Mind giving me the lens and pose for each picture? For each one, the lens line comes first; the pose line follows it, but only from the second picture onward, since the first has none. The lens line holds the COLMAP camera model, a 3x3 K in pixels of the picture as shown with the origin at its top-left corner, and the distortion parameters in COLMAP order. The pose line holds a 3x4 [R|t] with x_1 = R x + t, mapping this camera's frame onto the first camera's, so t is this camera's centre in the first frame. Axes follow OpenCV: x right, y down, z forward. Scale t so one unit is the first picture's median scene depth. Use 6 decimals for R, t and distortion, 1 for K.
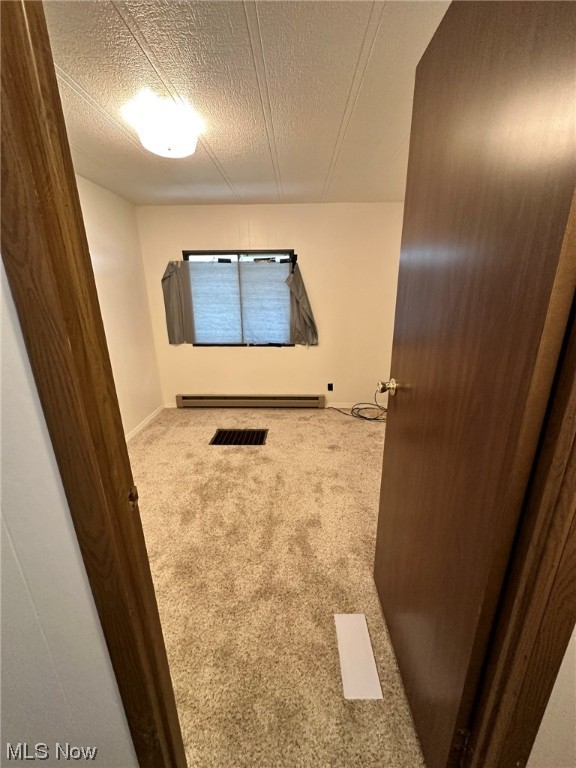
lens RADIAL K [[305.5, 0, 288.0], [0, 305.5, 384.0], [0, 0, 1]] dist [-0.001994, -0.000059]
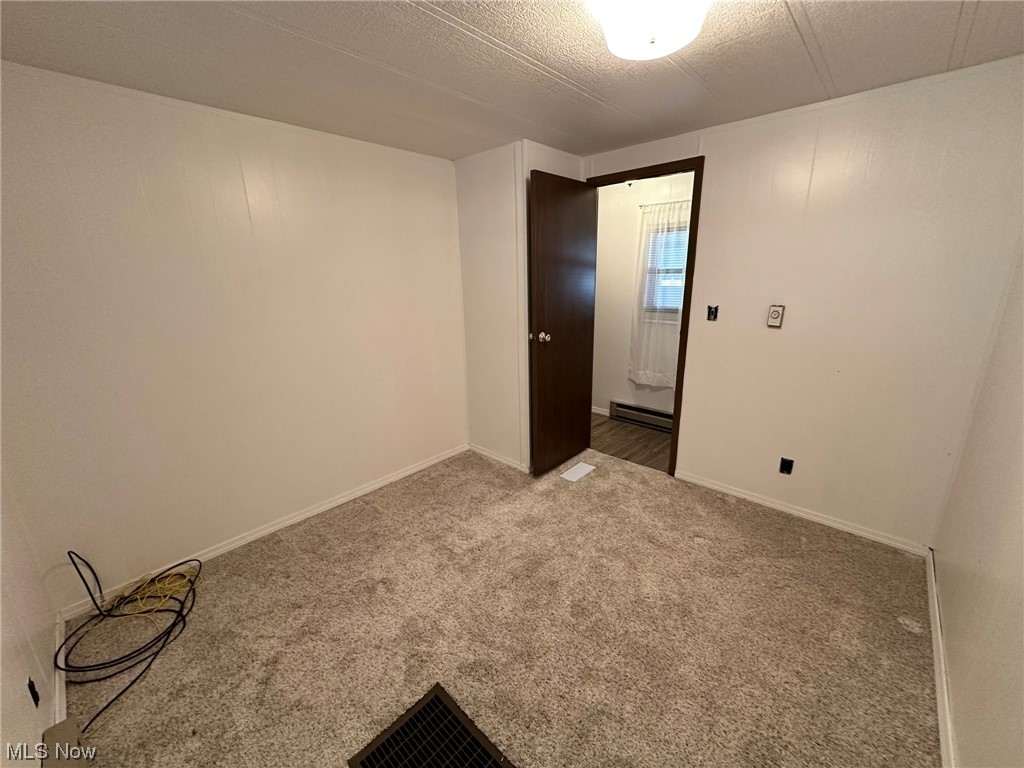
lens RADIAL K [[407.4, 0, 511.8], [0, 407.4, 382.1], [0, 0, 1]] dist [-0.001994, -0.000059]
pose [[-0.757872, -0.146472, 0.635748, -0.423879], [0.216370, 0.862887, 0.456738, -0.353498], [-0.615478, 0.483706, -0.622266, 1.103586]]
